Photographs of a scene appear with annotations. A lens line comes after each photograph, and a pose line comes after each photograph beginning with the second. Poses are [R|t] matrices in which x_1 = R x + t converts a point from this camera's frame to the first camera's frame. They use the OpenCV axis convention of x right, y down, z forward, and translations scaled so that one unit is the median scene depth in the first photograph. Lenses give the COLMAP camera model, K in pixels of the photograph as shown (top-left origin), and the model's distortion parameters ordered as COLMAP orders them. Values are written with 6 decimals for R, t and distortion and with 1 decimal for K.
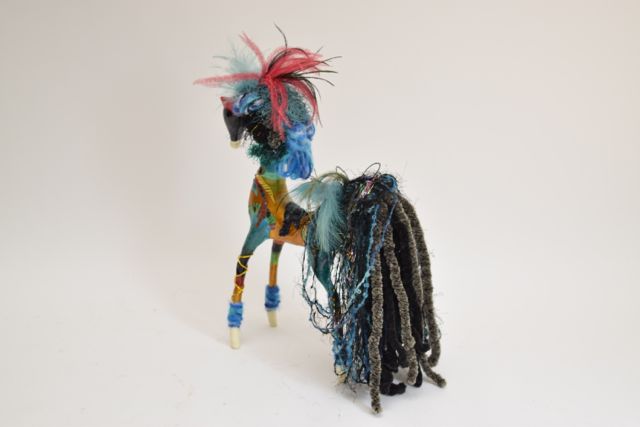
lens RADIAL K [[1307.4, 0, 318.7], [0, 1307.4, 215.2], [0, 0, 1]] dist [0.323891, 0.000000]
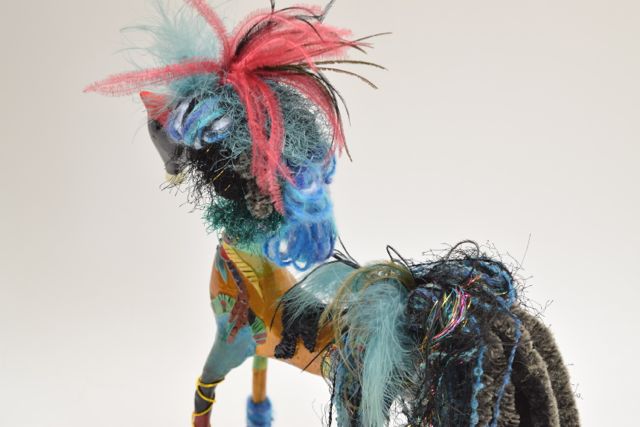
lens RADIAL K [[1455.4, 0, 320.4], [0, 1455.4, 211.4], [0, 0, 1]] dist [0.086423, 0.000000]
pose [[0.996496, -0.064983, 0.052660, -0.039880], [0.050525, 0.969416, 0.240167, -0.182900], [-0.066657, -0.236665, 0.969302, 0.463559]]
